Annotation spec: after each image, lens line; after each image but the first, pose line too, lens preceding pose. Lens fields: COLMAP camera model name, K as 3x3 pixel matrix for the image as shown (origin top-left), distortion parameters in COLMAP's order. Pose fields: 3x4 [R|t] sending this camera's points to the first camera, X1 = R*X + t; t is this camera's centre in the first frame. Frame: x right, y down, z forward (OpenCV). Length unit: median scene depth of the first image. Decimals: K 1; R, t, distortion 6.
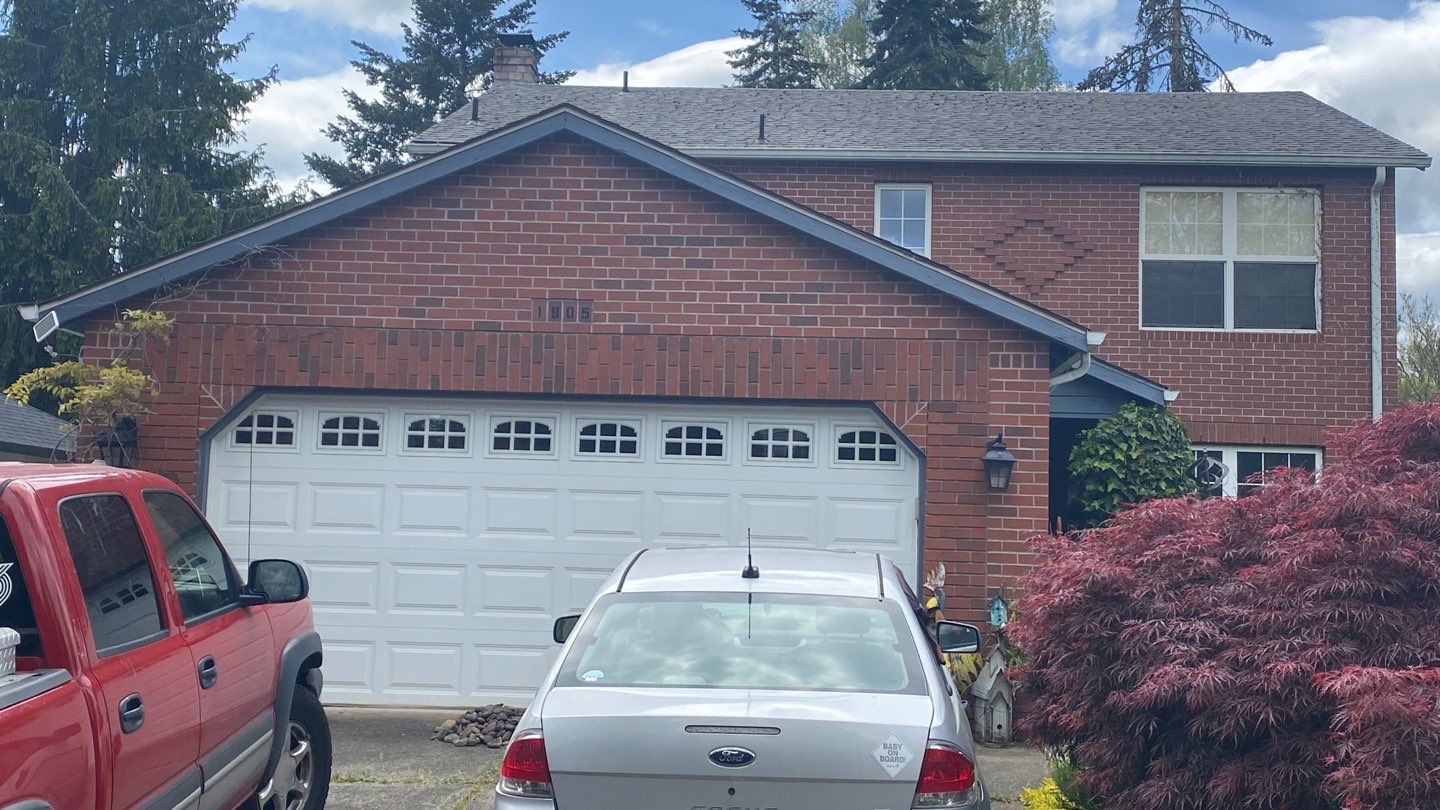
lens RADIAL K [[1785.5, 0, 720.0], [0, 1785.5, 405.0], [0, 0, 1]] dist [0.098214, -0.033134]
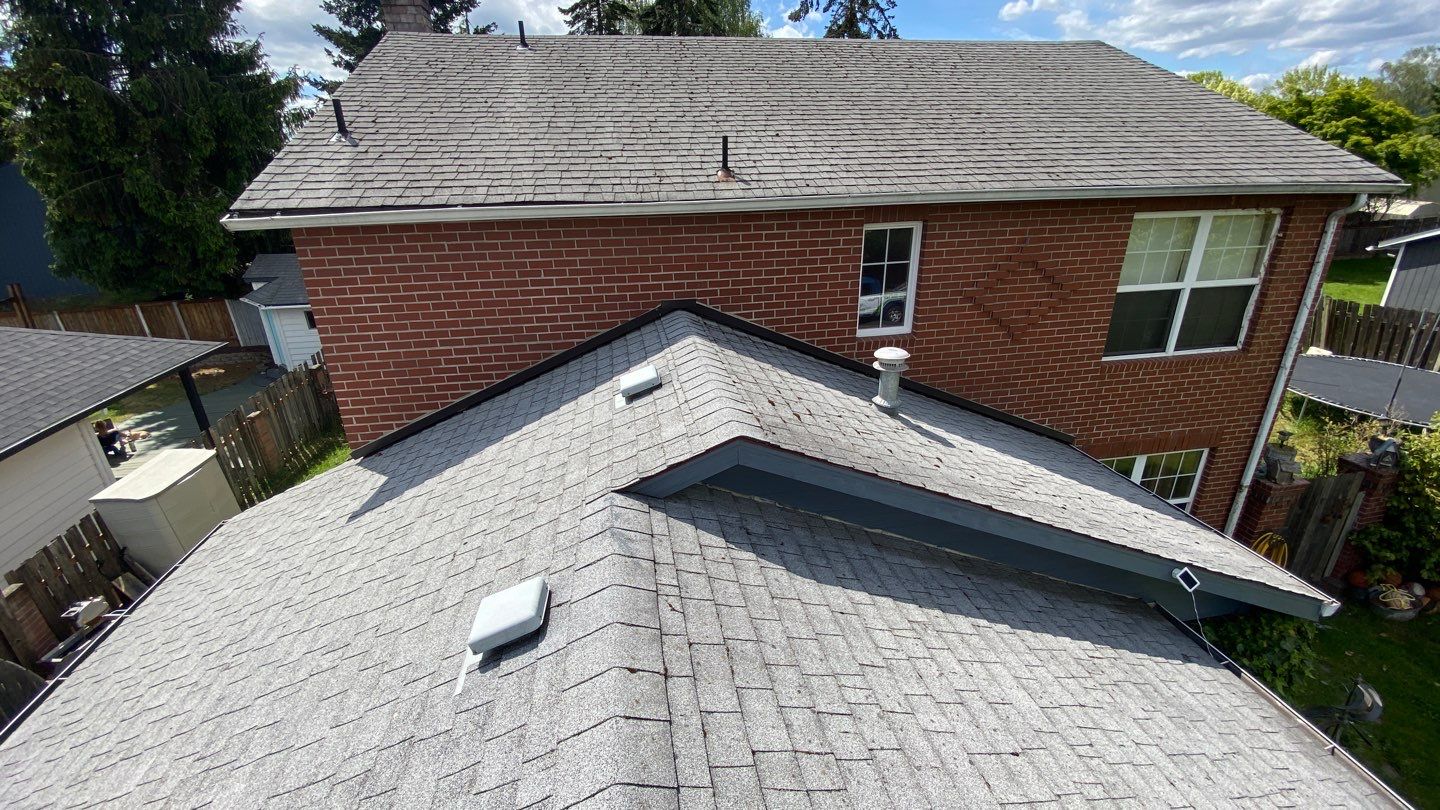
lens RADIAL K [[589.7, 0, 718.4], [0, 589.7, 409.4], [0, 0, 1]] dist [0.023932, -0.023868]
pose [[0.972138, -0.132588, 0.193309, -0.072484], [0.028215, 0.884852, 0.465017, -0.282731], [-0.232706, -0.446606, 0.863939, 1.156796]]
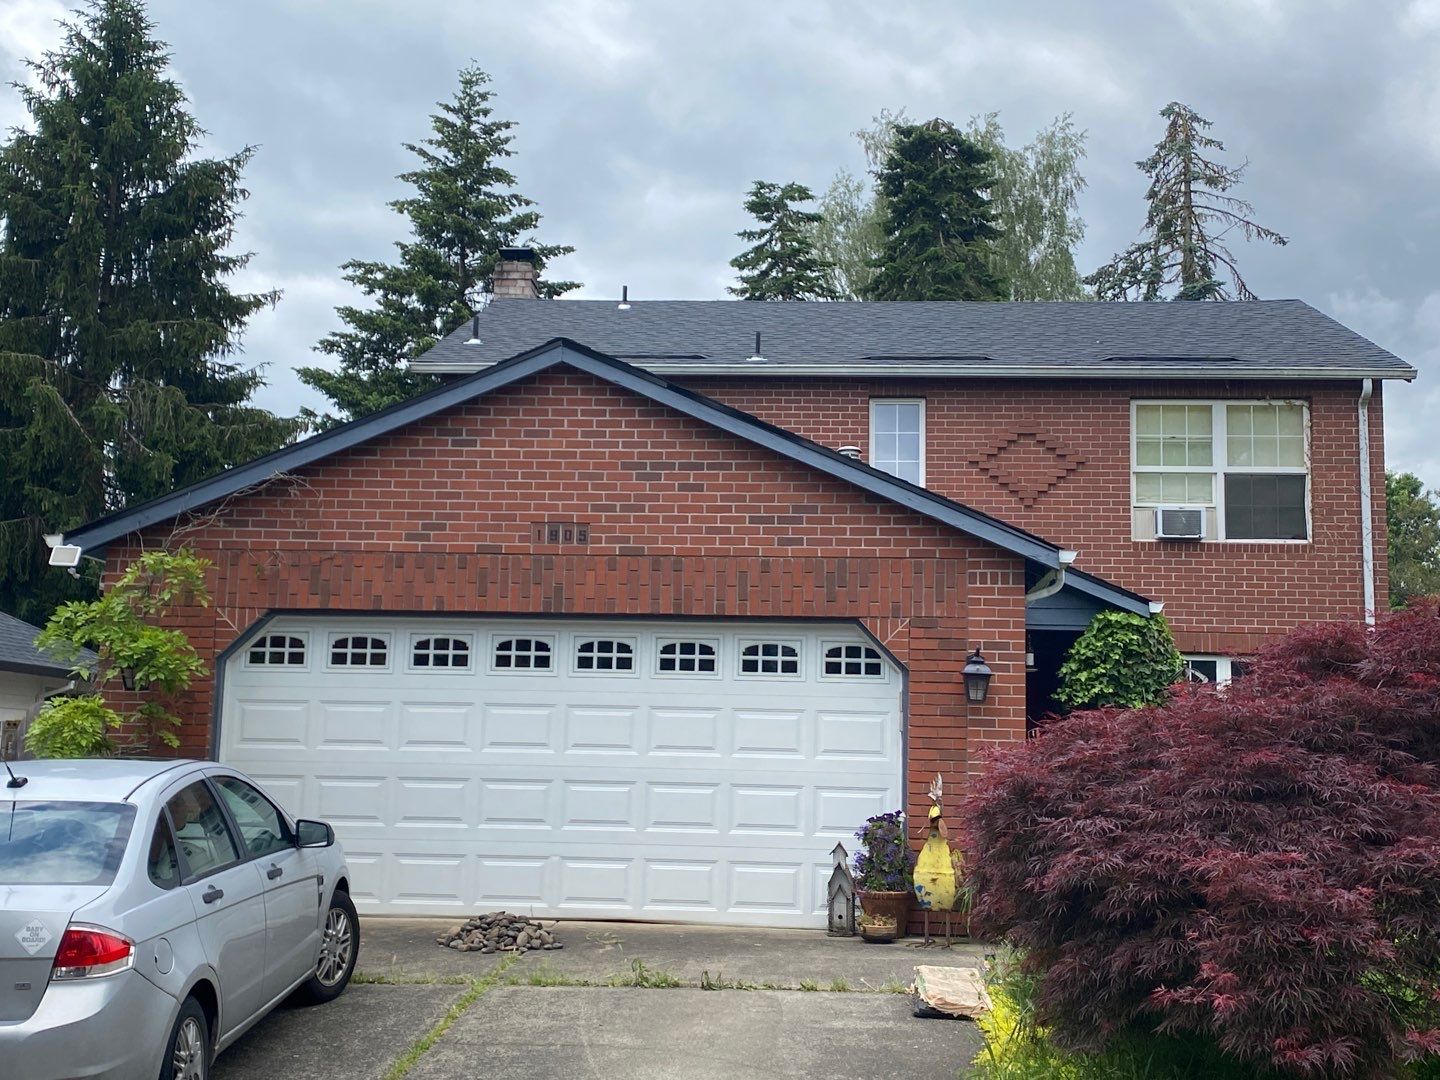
lens RADIAL K [[1874.7, 0, 720.0], [0, 1874.7, 540.0], [0, 0, 1]] dist [0.116890, 0.007906]
pose [[0.999944, -0.008790, -0.005909, 0.011577], [0.008559, 0.999240, -0.038035, -0.006234], [0.006239, 0.037982, 0.999259, -0.098326]]
